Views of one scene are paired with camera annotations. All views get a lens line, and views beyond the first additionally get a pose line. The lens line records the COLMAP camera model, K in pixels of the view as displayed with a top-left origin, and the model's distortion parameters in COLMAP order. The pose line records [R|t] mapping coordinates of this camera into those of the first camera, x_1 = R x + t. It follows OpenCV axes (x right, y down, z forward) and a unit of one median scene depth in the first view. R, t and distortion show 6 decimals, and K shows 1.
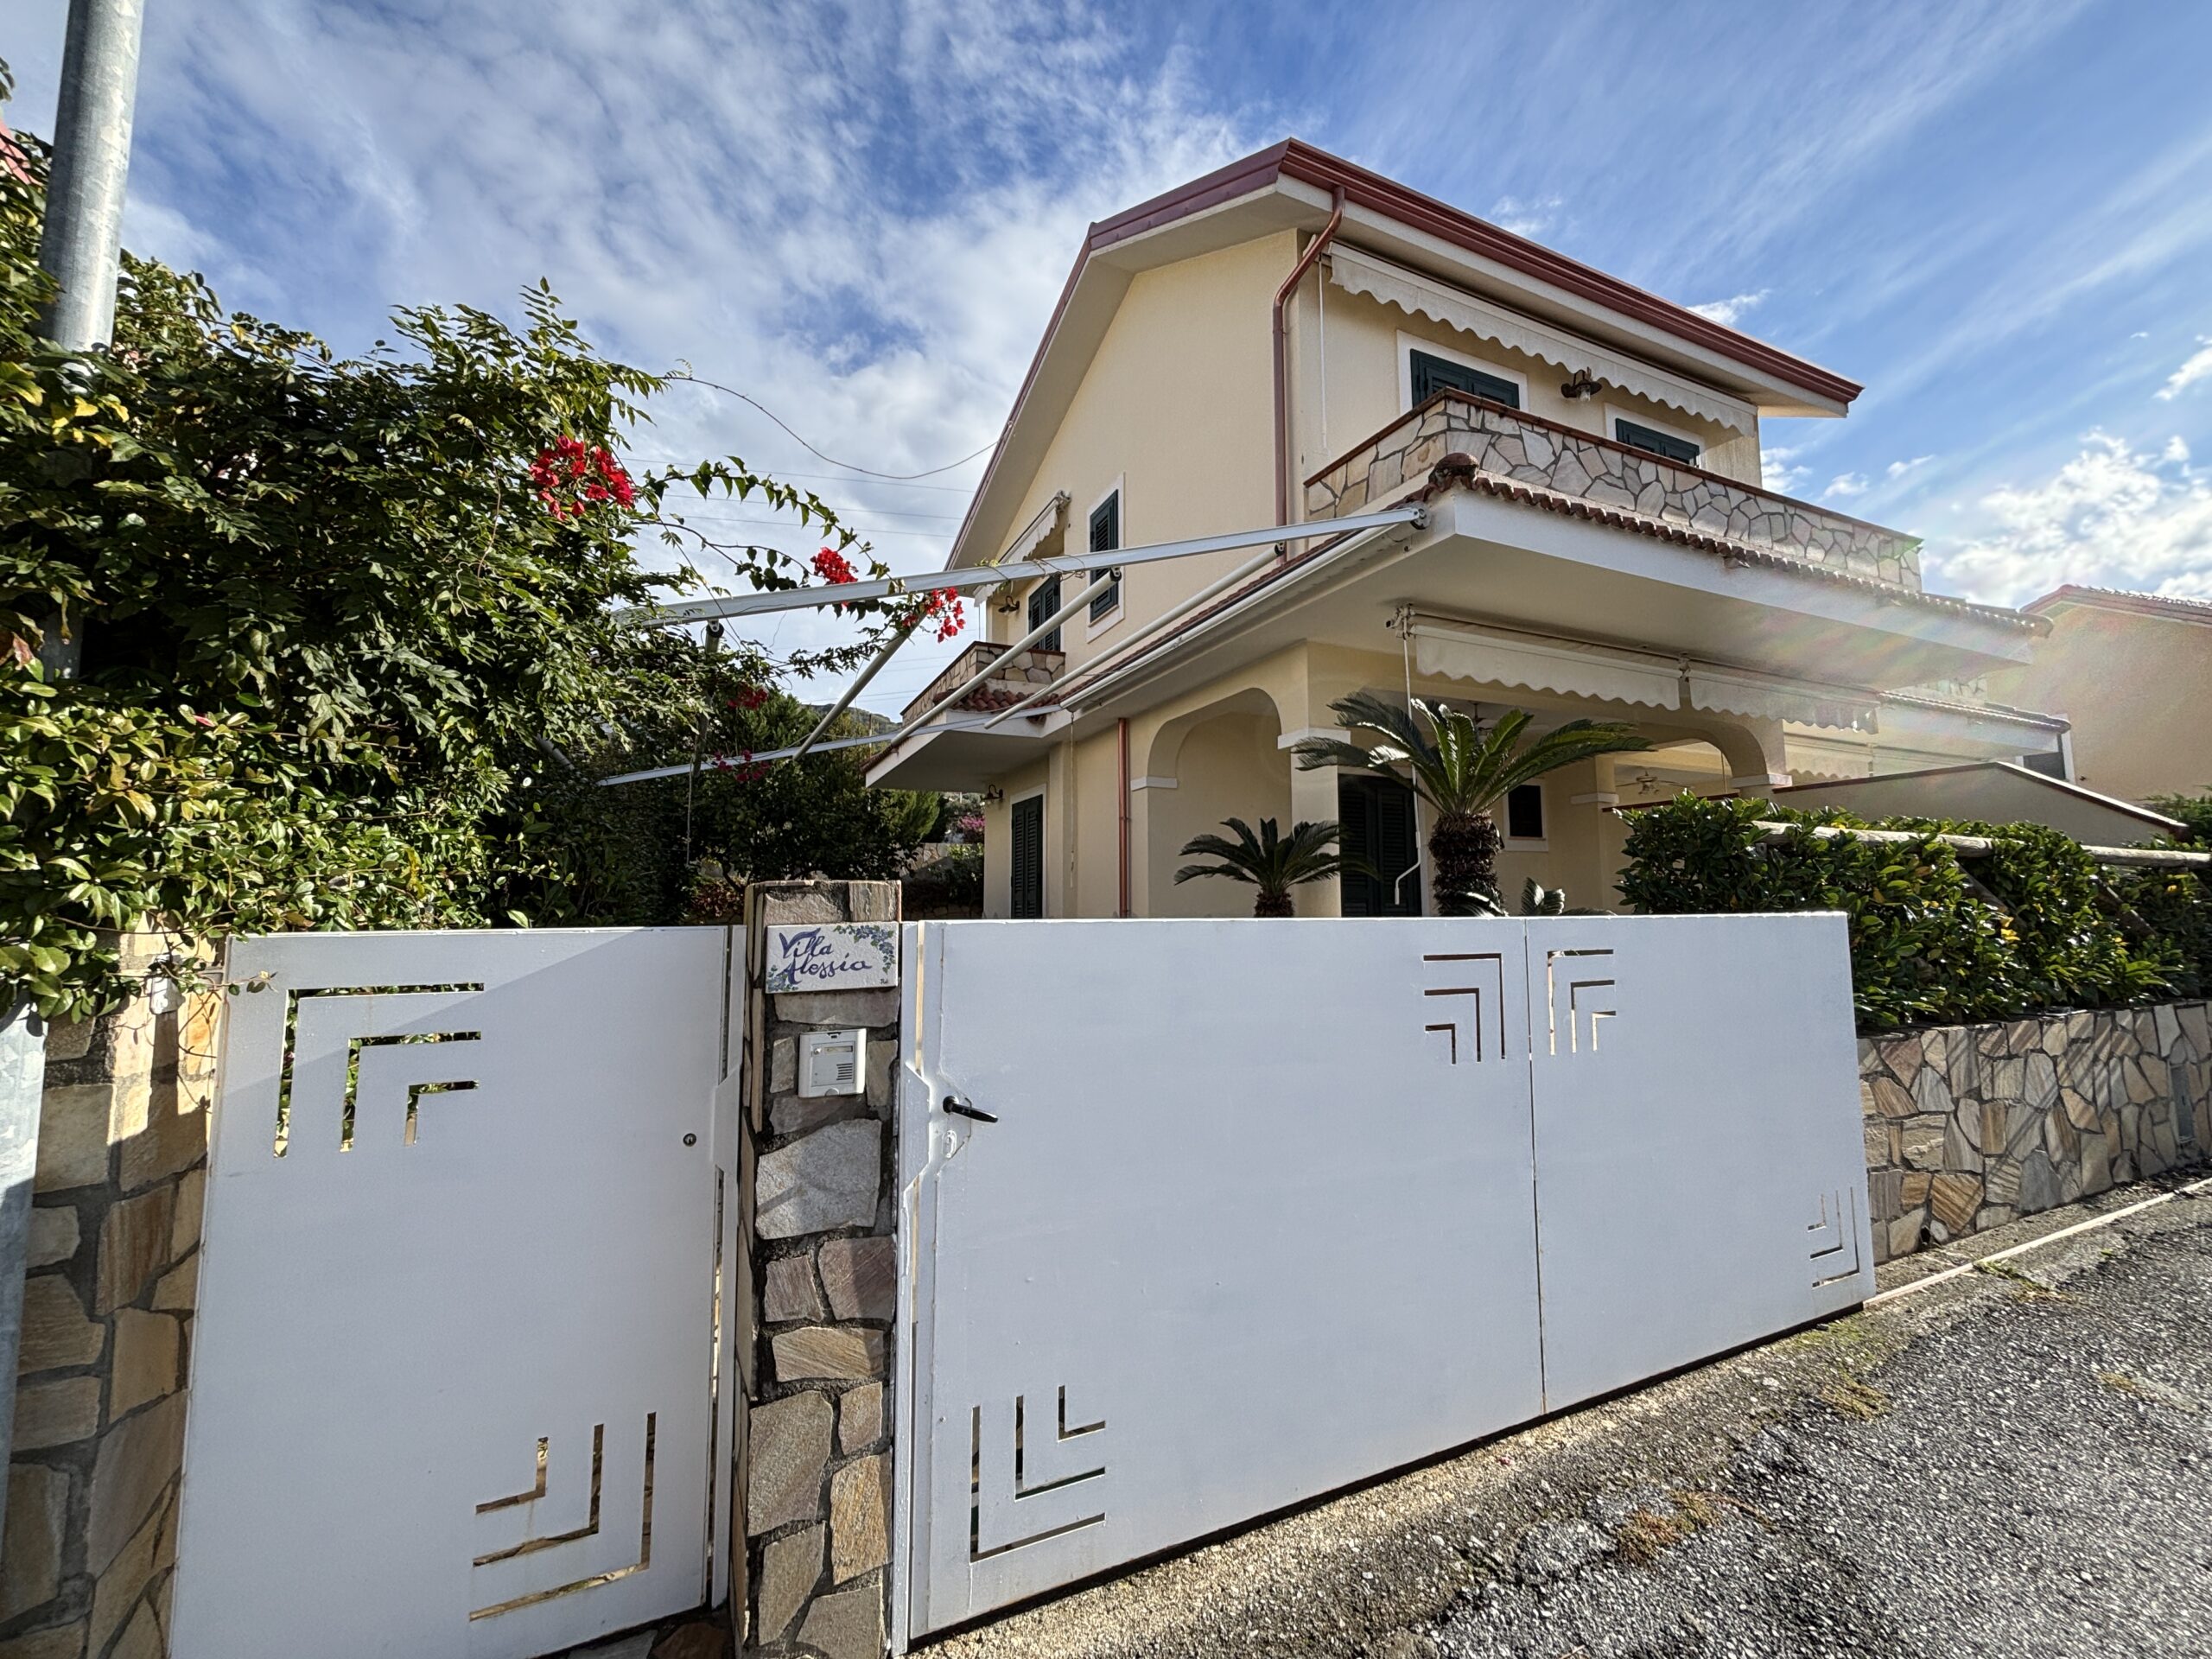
lens RADIAL K [[876.4, 0, 1102.9], [0, 876.4, 822.1], [0, 0, 1]] dist [-0.001779, -0.000400]
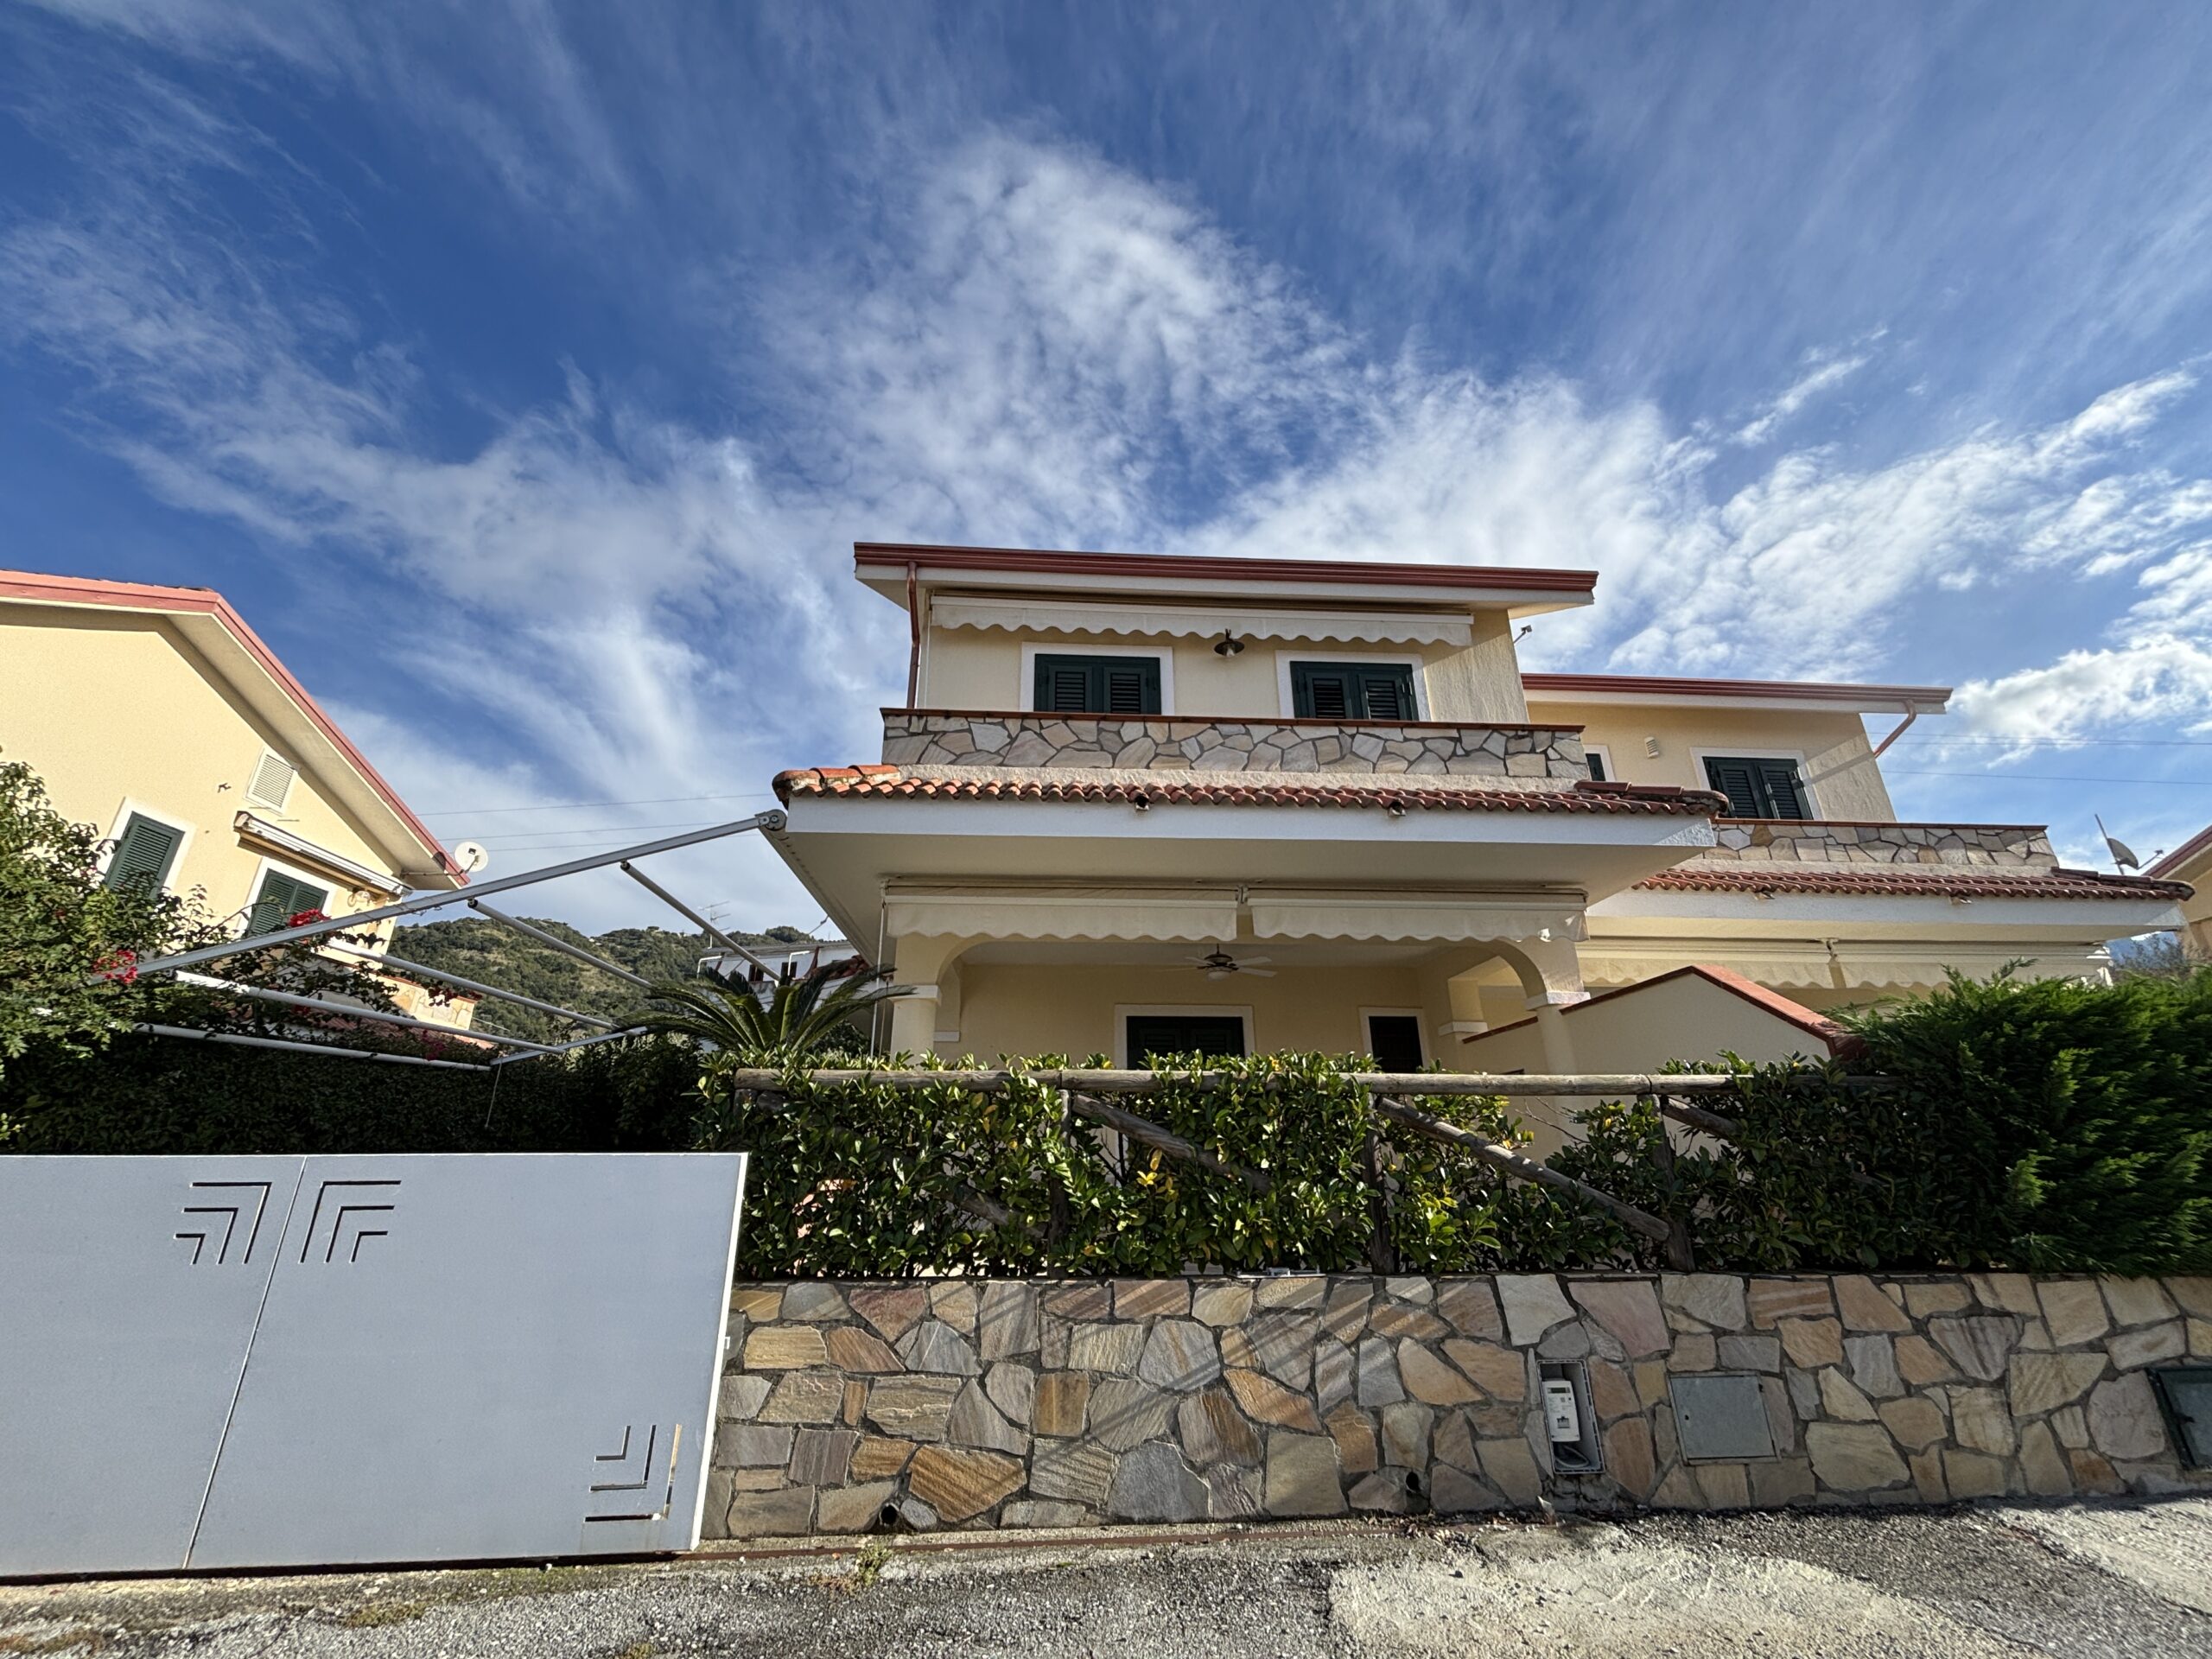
lens RADIAL K [[902.8, 0, 1103.6], [0, 902.8, 822.9], [0, 0, 1]] dist [0.005607, -0.000038]
pose [[0.936996, -0.131135, -0.323793, 0.998442], [0.039471, 0.960676, -0.274851, 0.017793], [0.347103, 0.244754, 0.905326, 0.000736]]
